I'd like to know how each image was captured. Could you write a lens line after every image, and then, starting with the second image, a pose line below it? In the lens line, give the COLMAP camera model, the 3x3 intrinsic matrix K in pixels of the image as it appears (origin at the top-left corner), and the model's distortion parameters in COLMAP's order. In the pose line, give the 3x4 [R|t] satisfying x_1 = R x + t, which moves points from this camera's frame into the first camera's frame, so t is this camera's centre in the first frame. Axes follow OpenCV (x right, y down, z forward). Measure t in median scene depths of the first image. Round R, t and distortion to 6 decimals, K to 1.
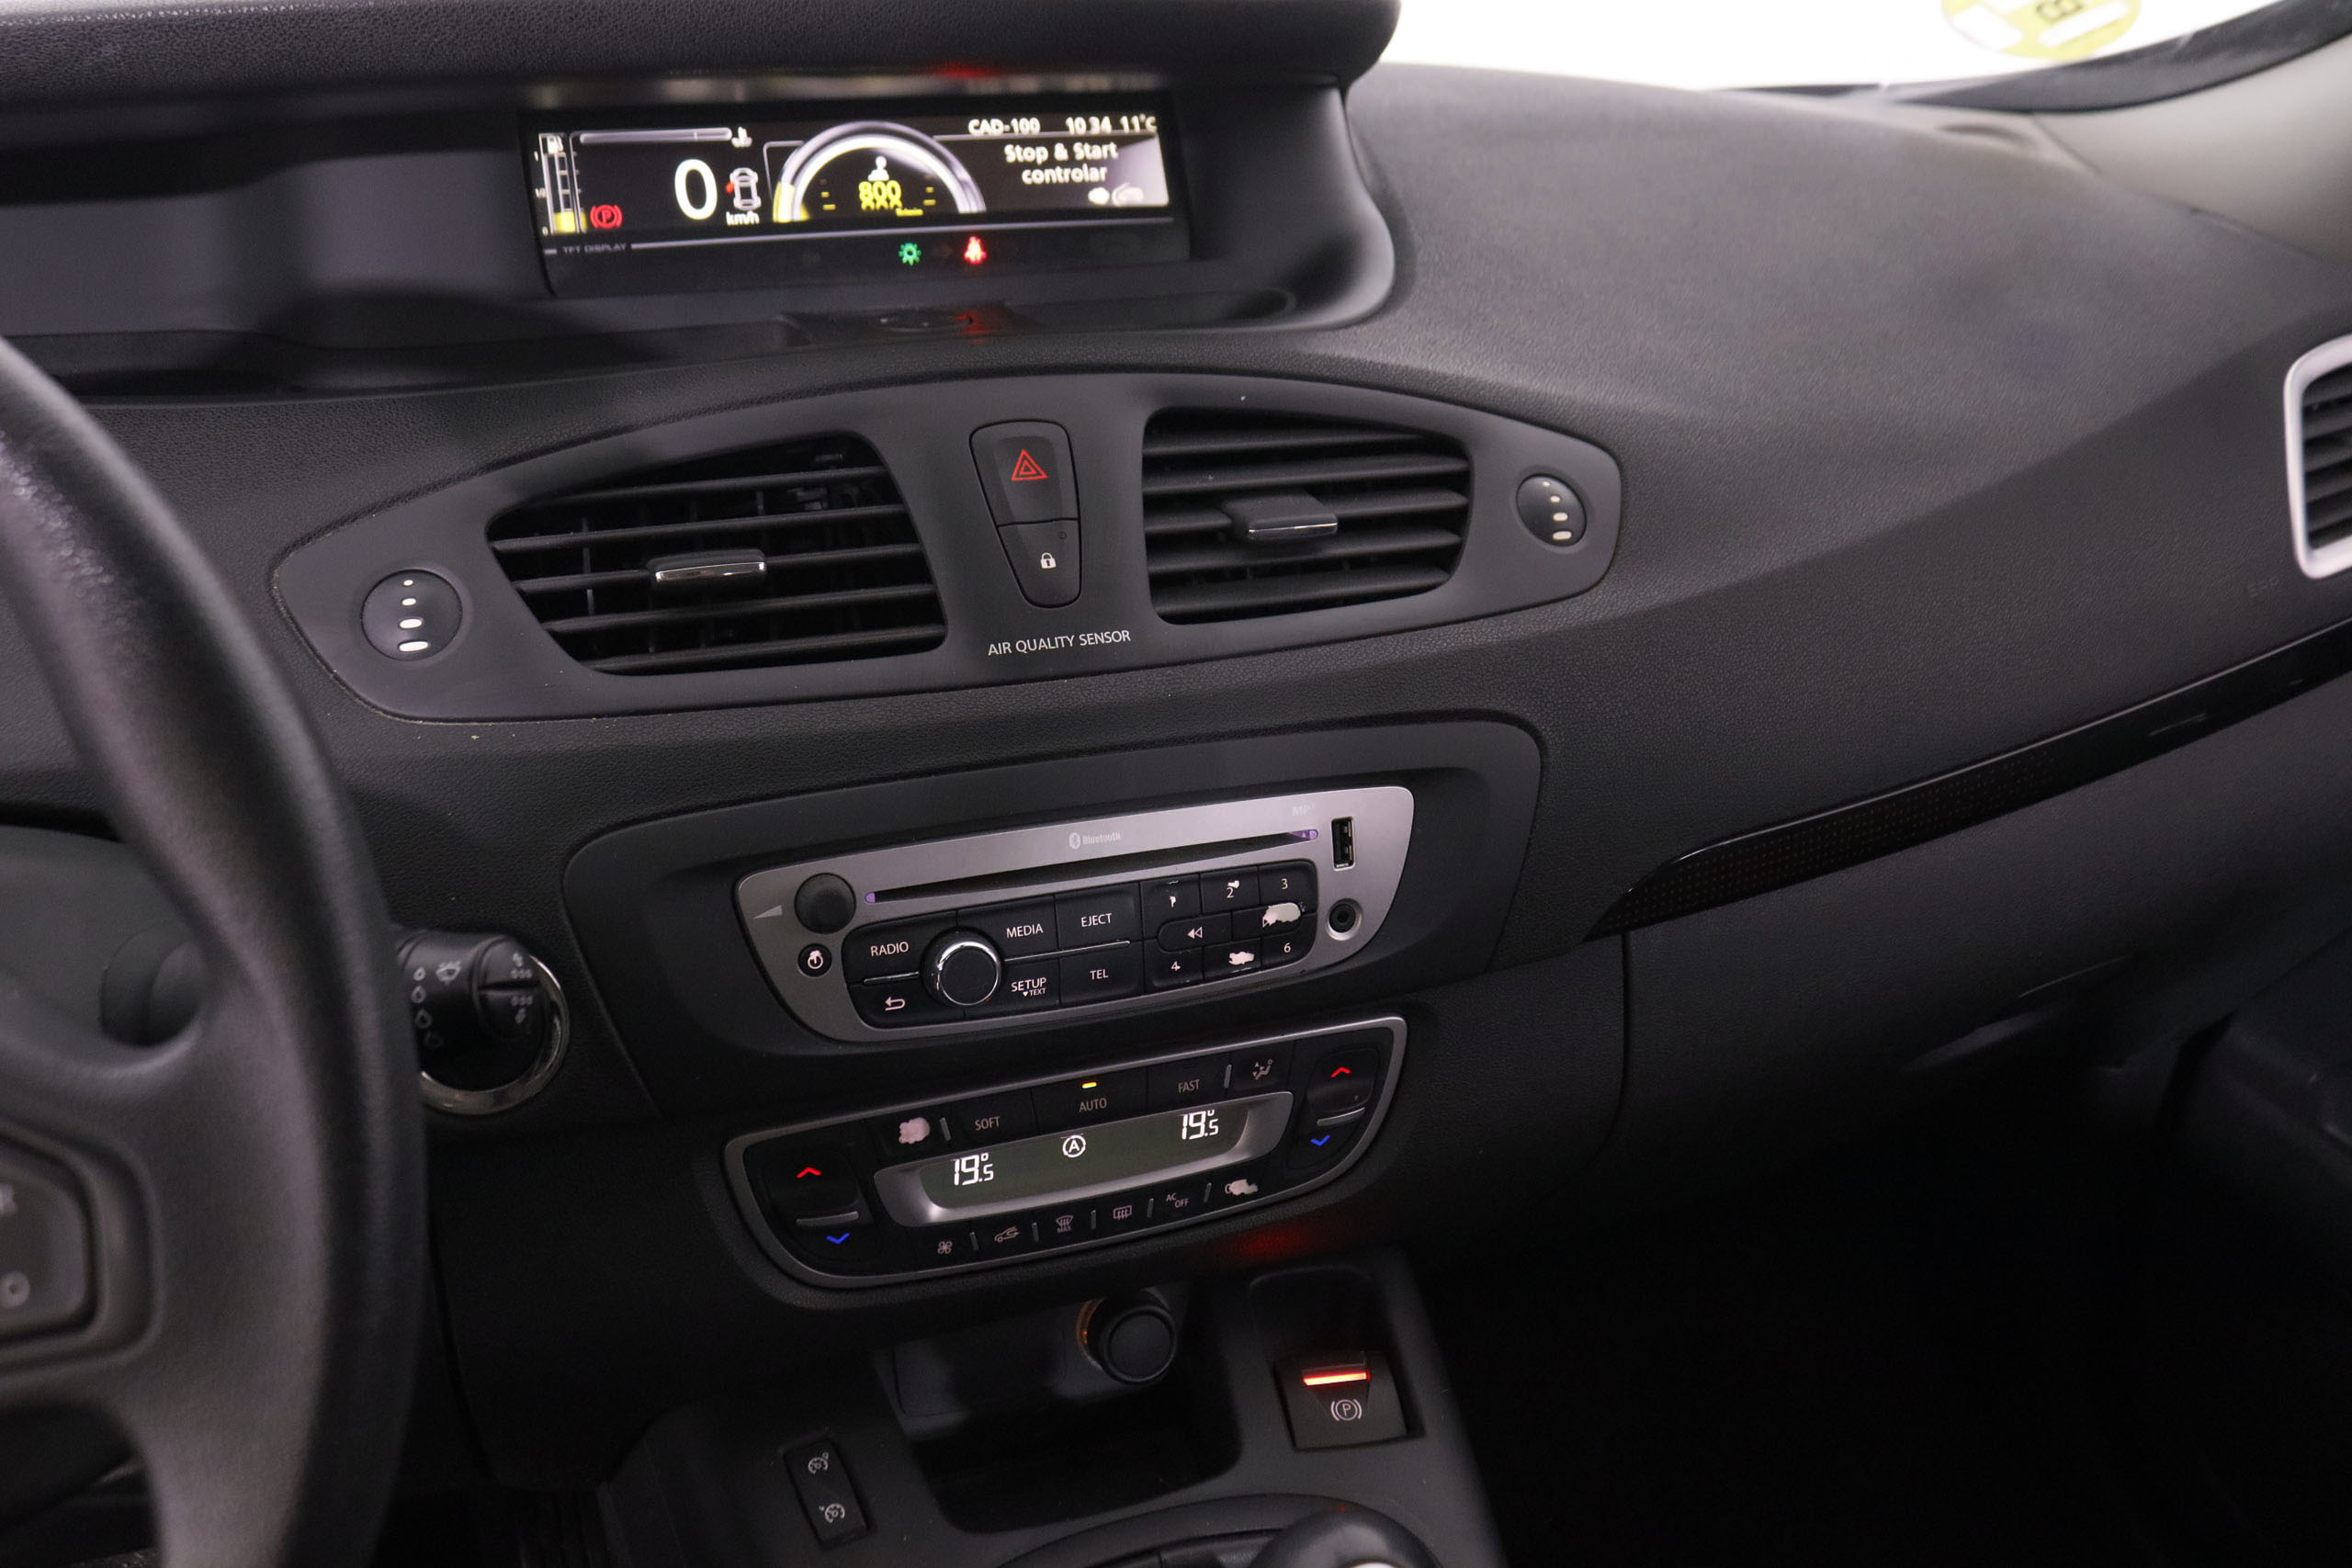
lens RADIAL K [[1928.4, 0, 1167.1], [0, 1928.4, 759.0], [0, 0, 1]] dist [-0.157996, 0.109256]
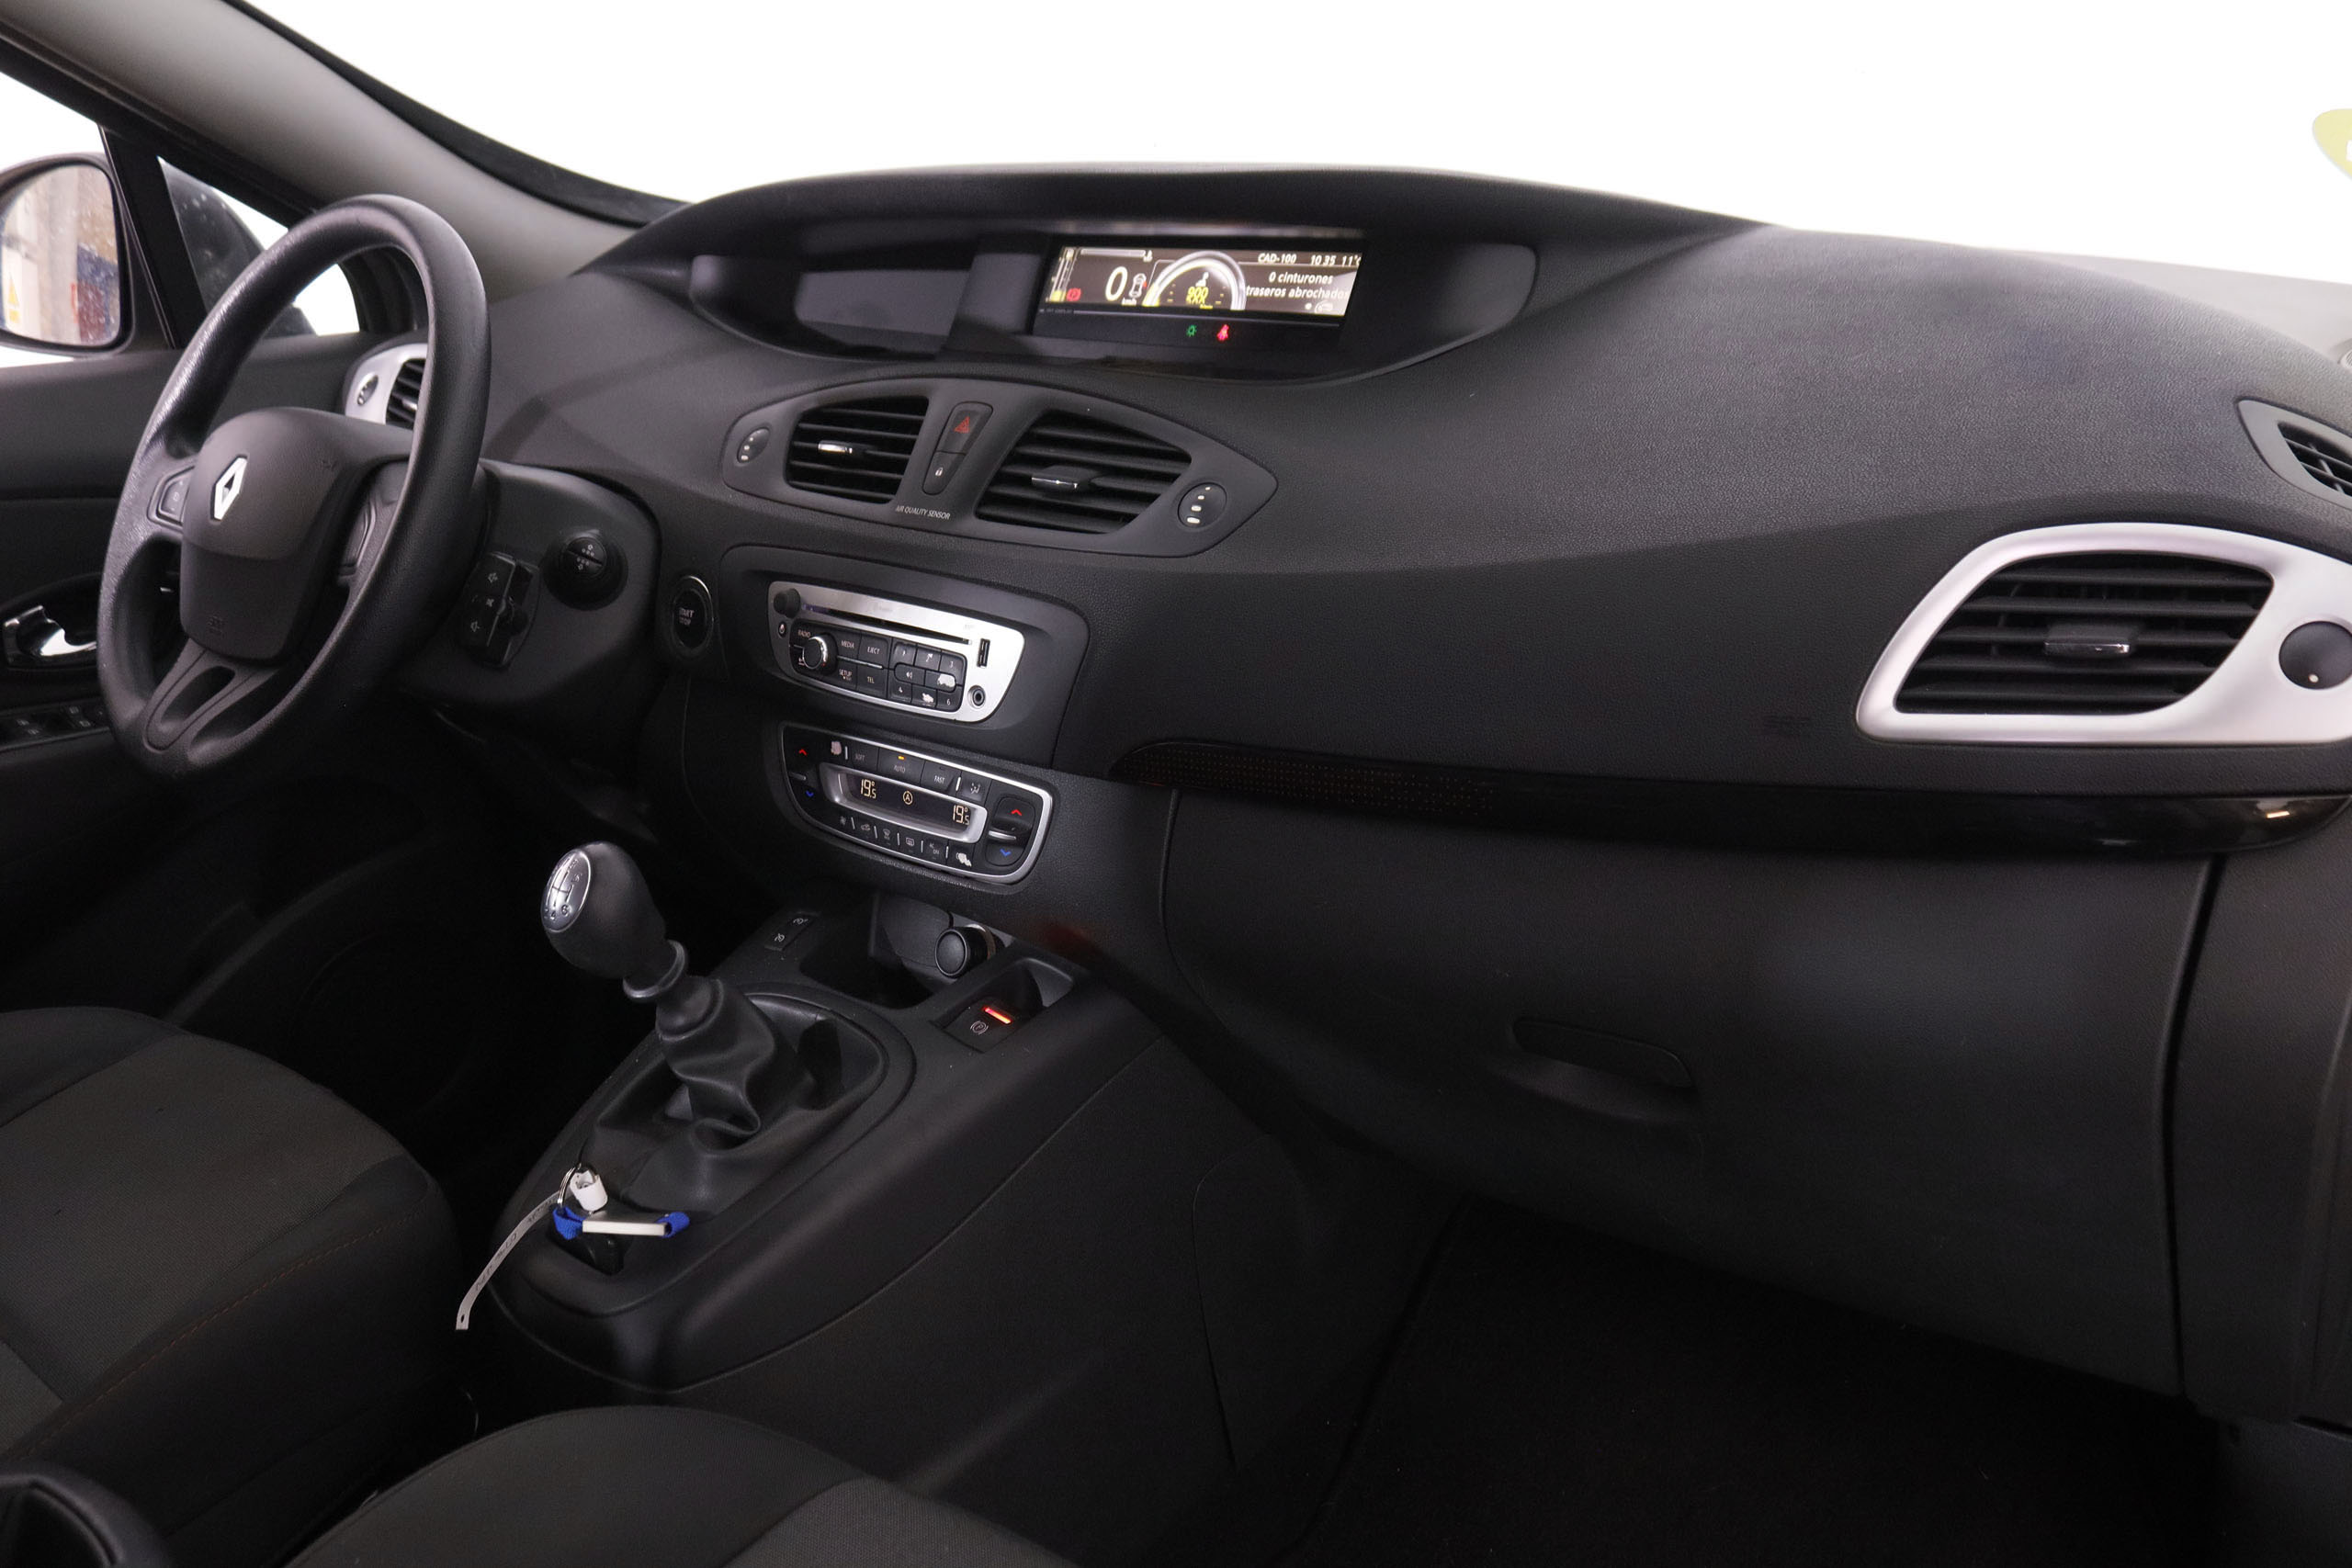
lens RADIAL K [[2055.6, 0, 1176.0], [0, 2055.6, 784.0], [0, 0, 1]] dist [-0.191278, -0.000665]
pose [[0.479931, 0.246818, -0.841871, 1.495327], [-0.319085, 0.942997, 0.094563, -0.063978], [0.817222, 0.223245, 0.531329, 0.159451]]
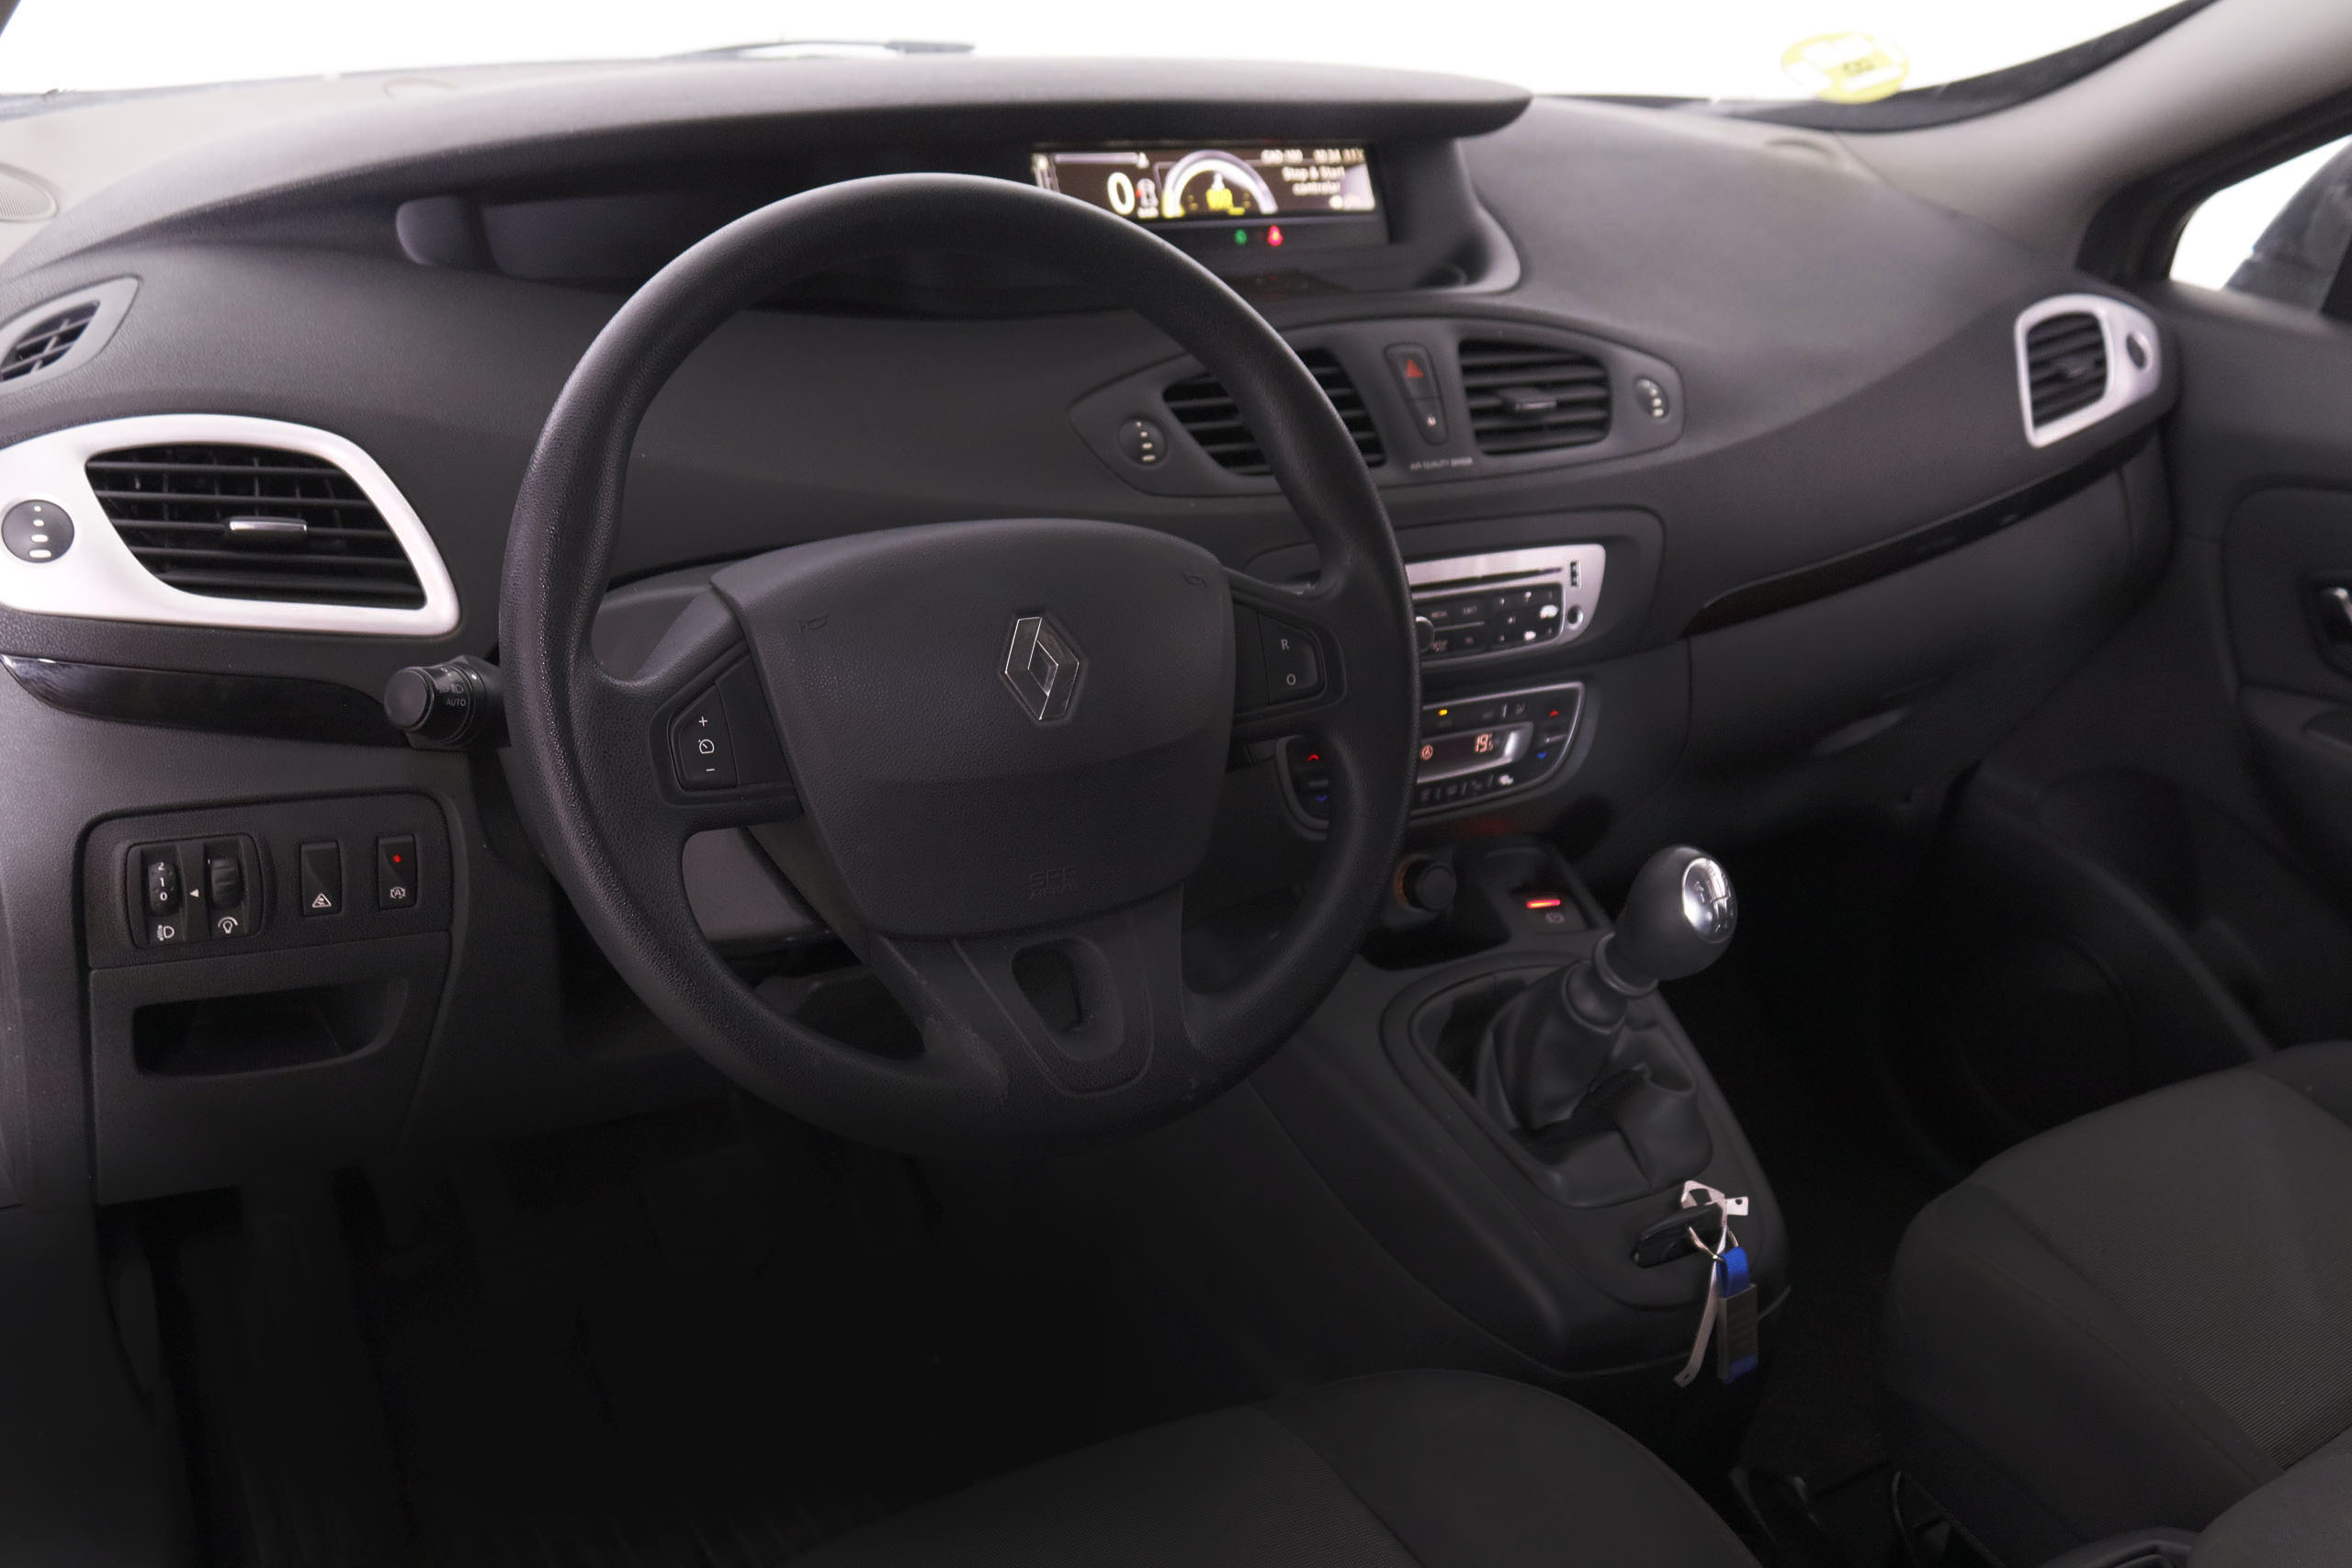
lens RADIAL K [[2316.2, 0, 1176.0], [0, 2316.2, 784.0], [0, 0, 1]] dist [-0.108902, 0.001385]
pose [[0.974095, -0.031194, 0.223979, -0.668755], [0.028700, 0.999485, 0.014383, 0.171794], [-0.224312, -0.007582, 0.974488, -0.917862]]
